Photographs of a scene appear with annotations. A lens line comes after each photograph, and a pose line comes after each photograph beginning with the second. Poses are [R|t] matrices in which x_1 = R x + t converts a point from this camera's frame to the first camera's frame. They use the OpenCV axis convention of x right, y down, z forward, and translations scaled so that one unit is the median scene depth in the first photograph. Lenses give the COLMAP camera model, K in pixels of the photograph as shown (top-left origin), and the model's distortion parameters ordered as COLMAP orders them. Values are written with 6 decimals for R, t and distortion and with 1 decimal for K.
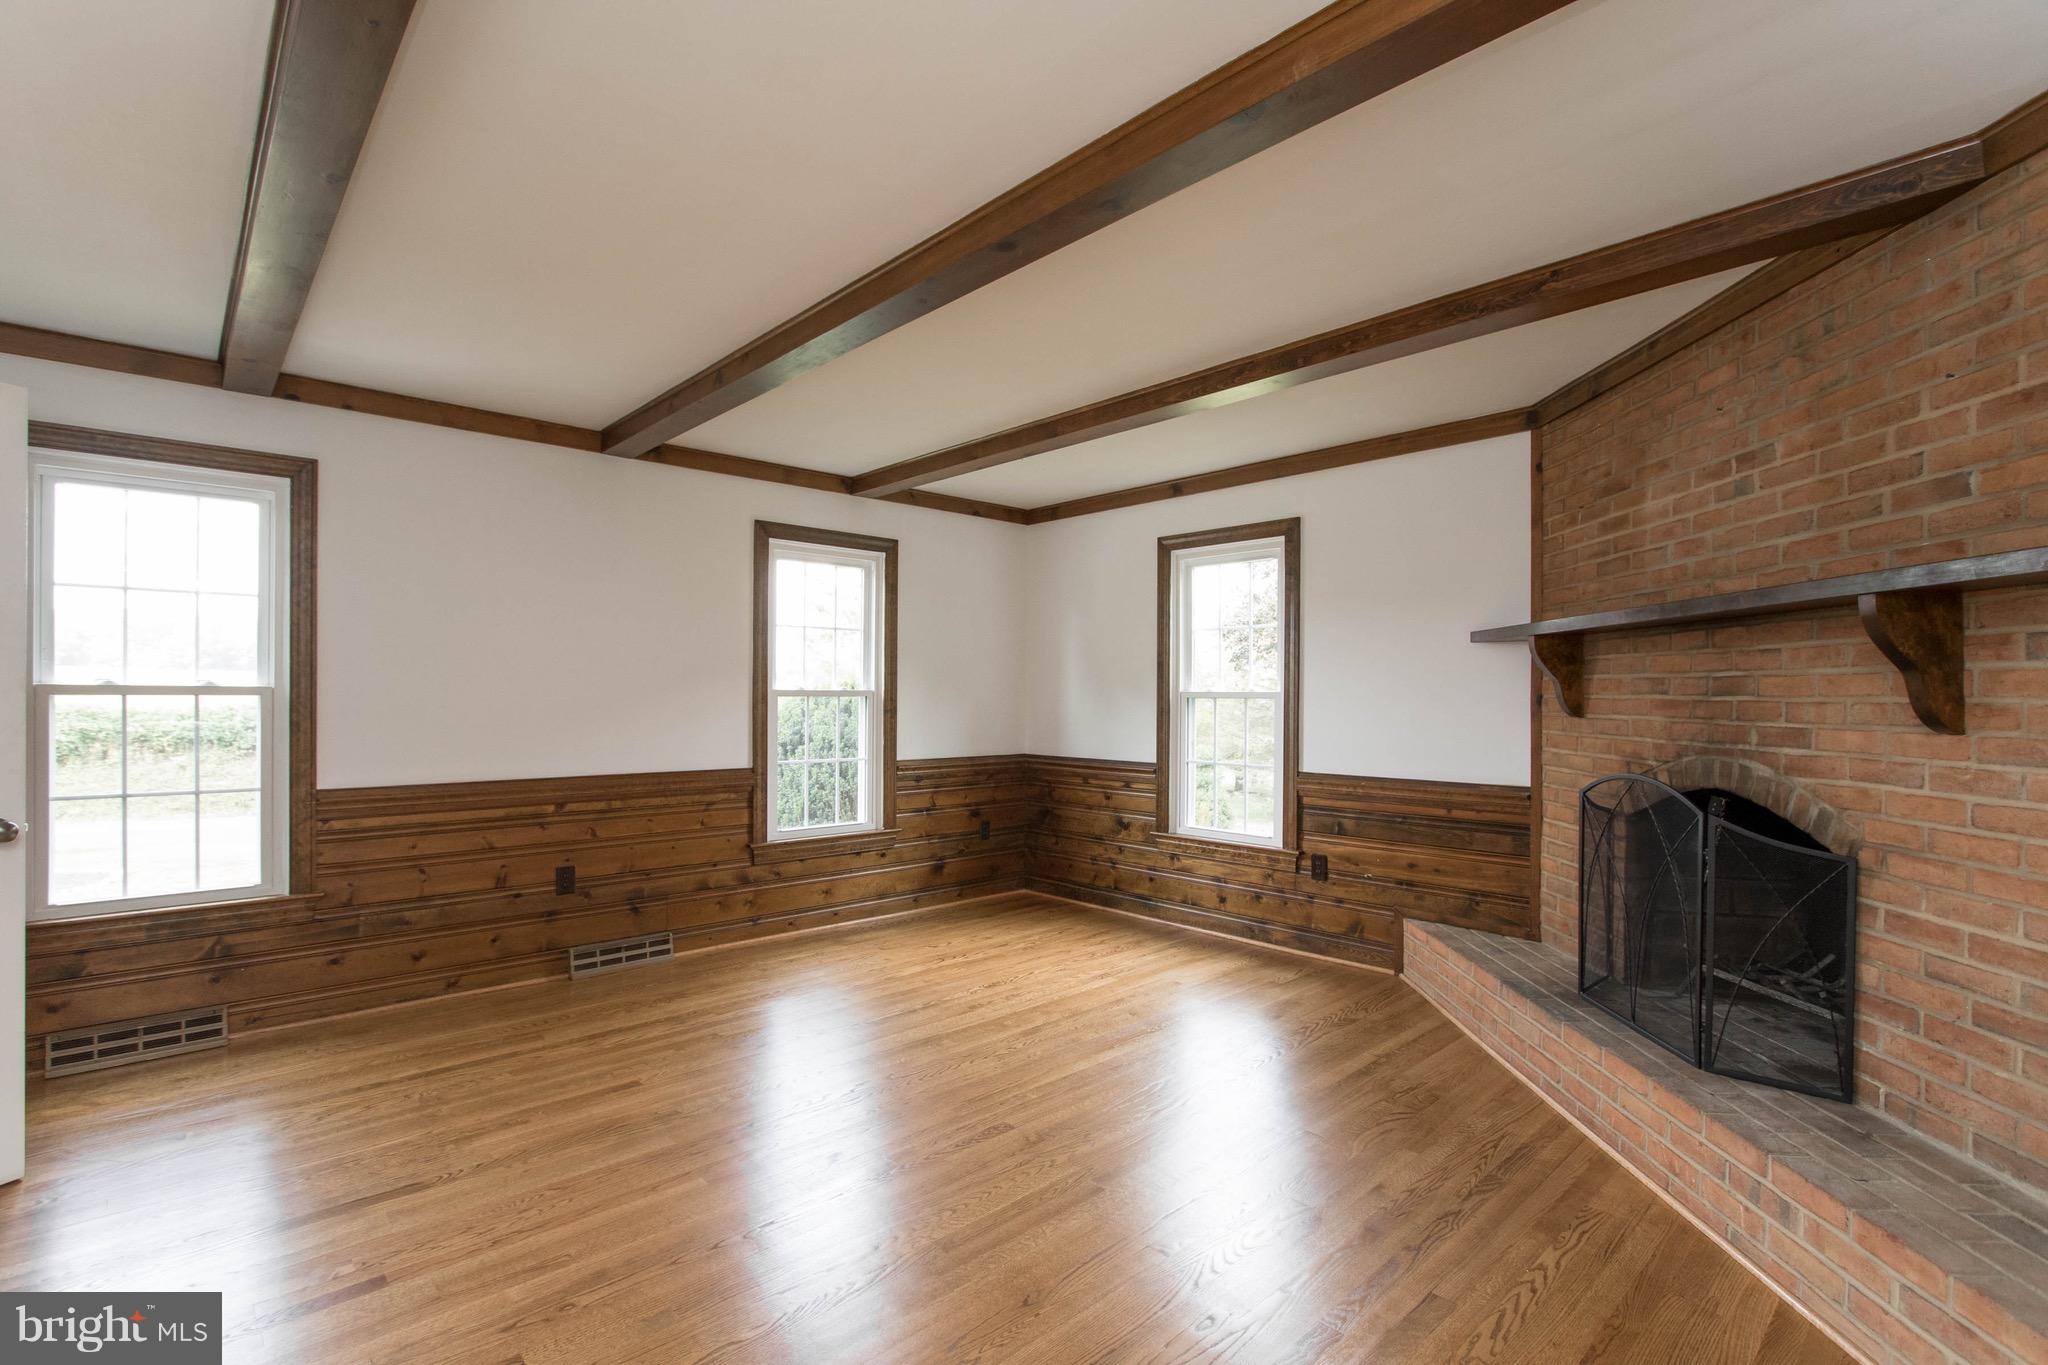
lens RADIAL K [[930.3, 0, 1002.5], [0, 930.3, 690.3], [0, 0, 1]] dist [-0.020253, 0.005456]
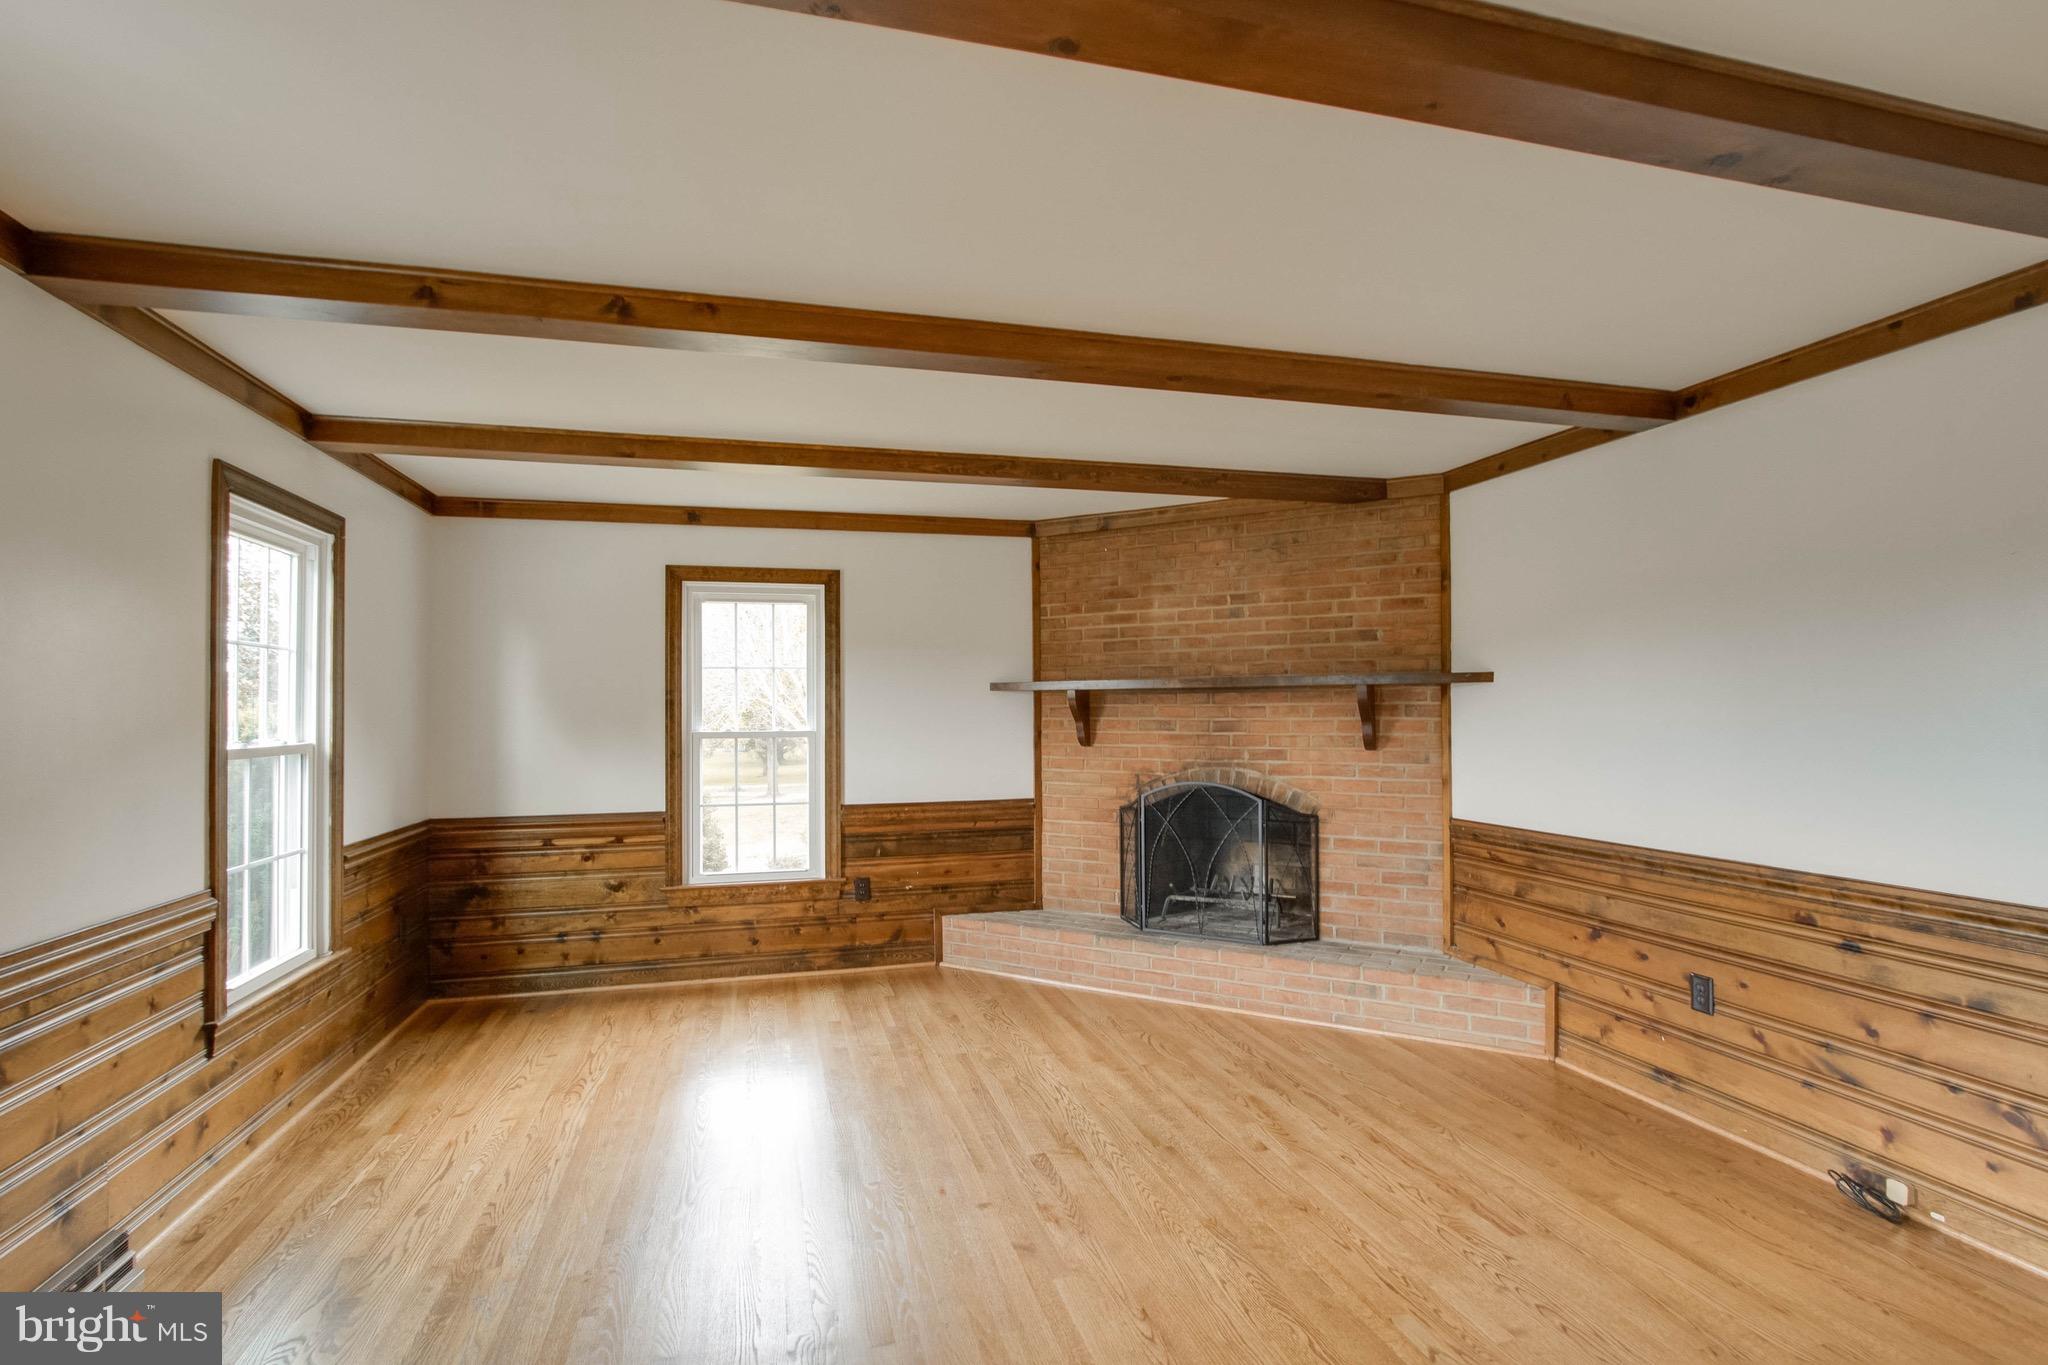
lens RADIAL K [[960.9, 0, 1002.1], [0, 960.9, 695.7], [0, 0, 1]] dist [-0.023843, 0.005749]
pose [[0.468446, 0.004131, 0.883483, -0.782548], [0.006527, 0.999946, -0.008137, -0.039186], [-0.883468, 0.009579, 0.468393, 0.411440]]
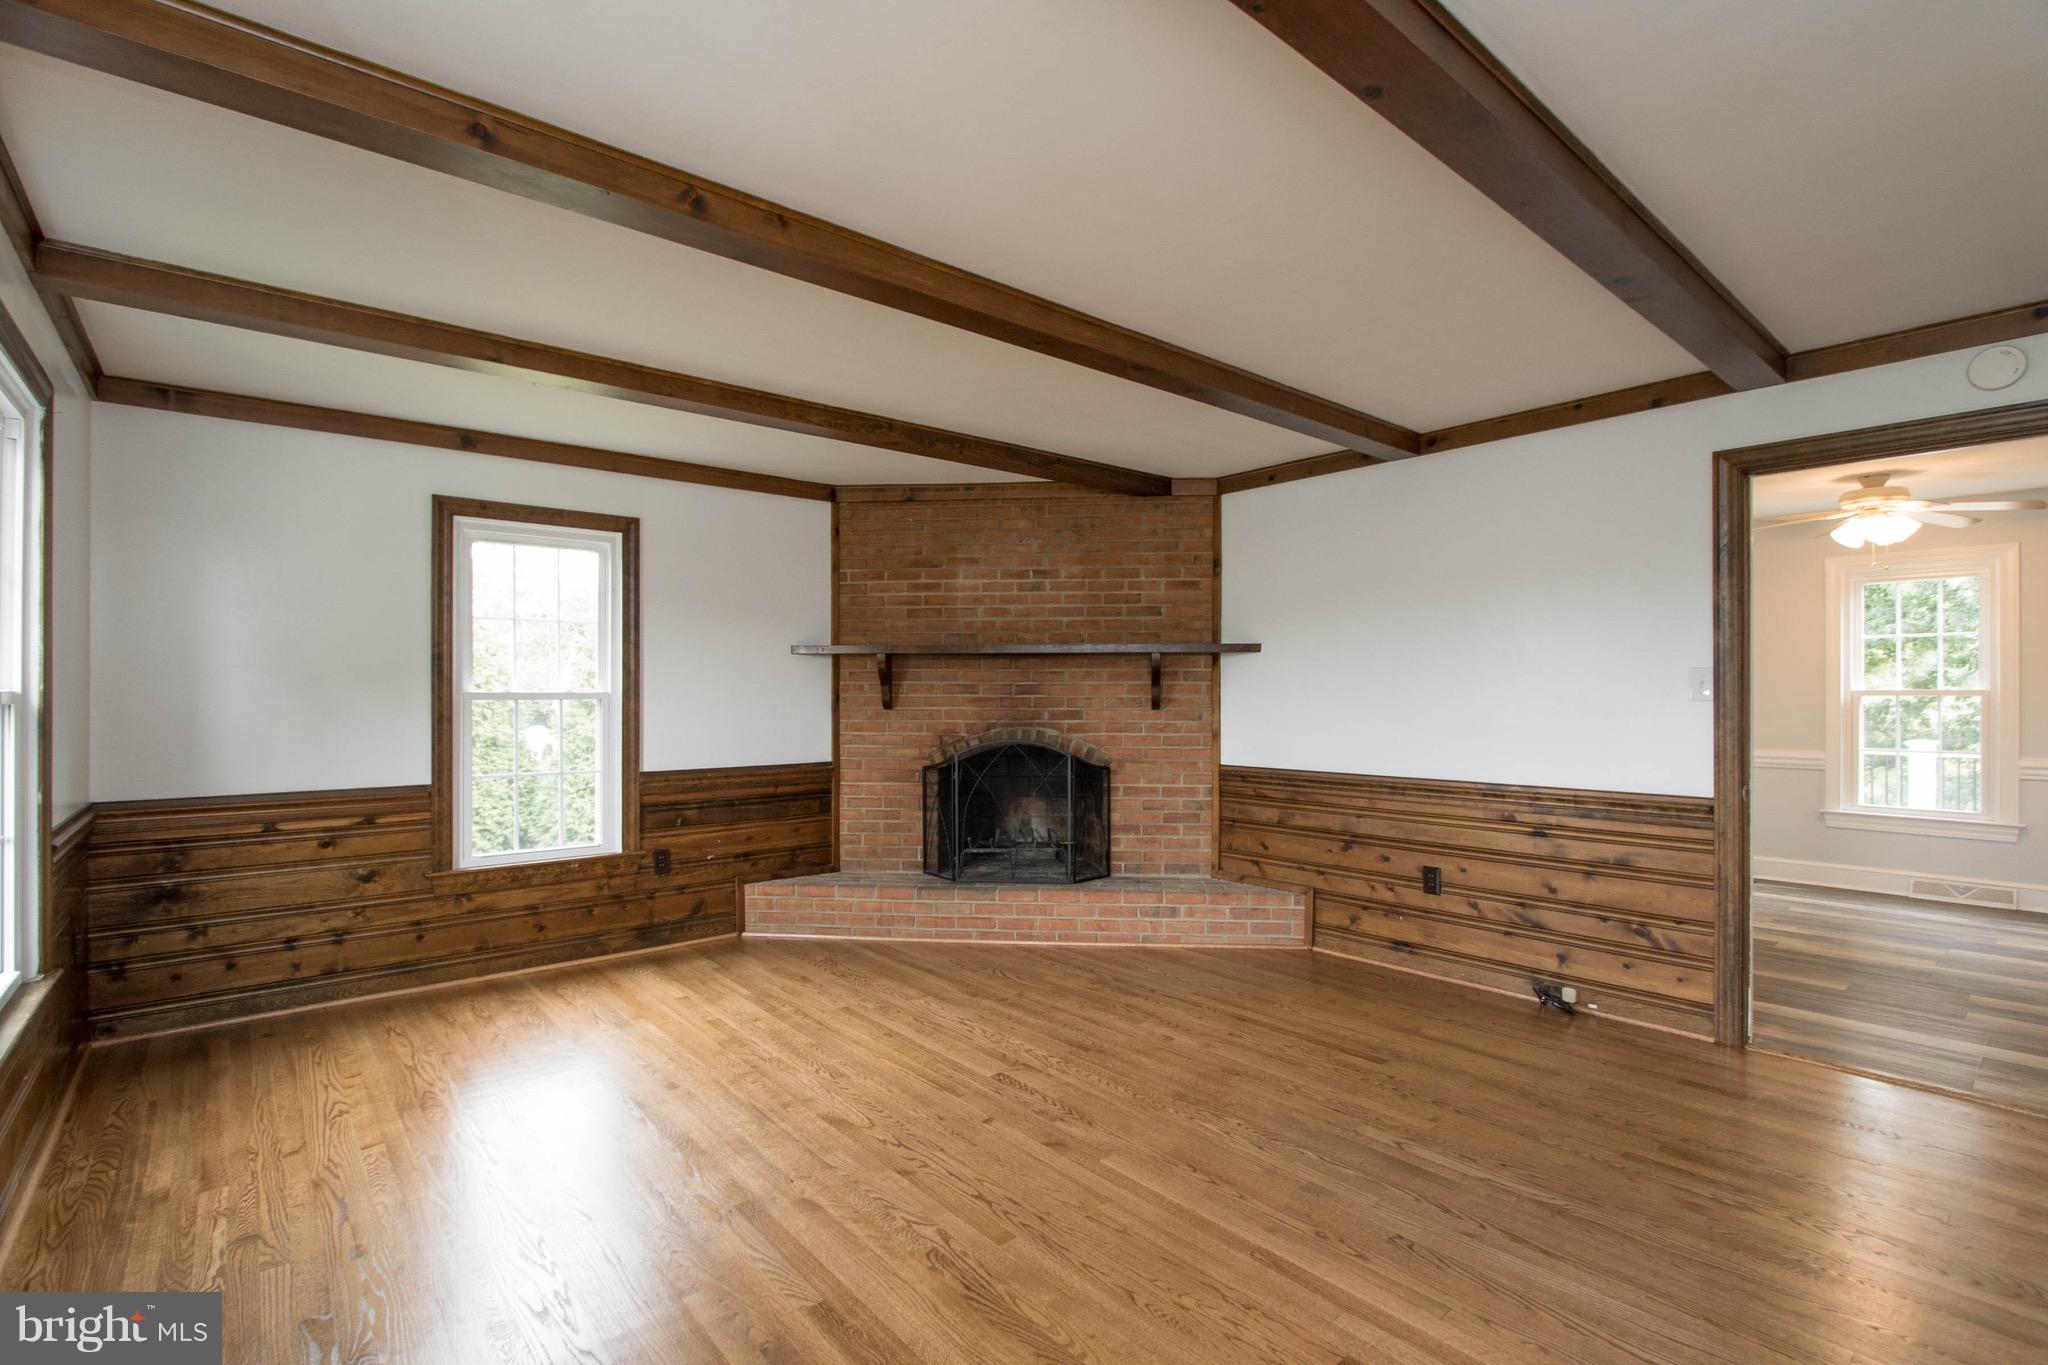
lens RADIAL K [[960.9, 0, 1002.1], [0, 960.9, 695.7], [0, 0, 1]] dist [-0.023843, 0.005749]
pose [[0.046353, -0.006144, 0.998906, -0.931715], [-0.002630, 0.999977, 0.006272, -0.003373], [-0.998922, -0.002918, 0.046336, 0.750609]]
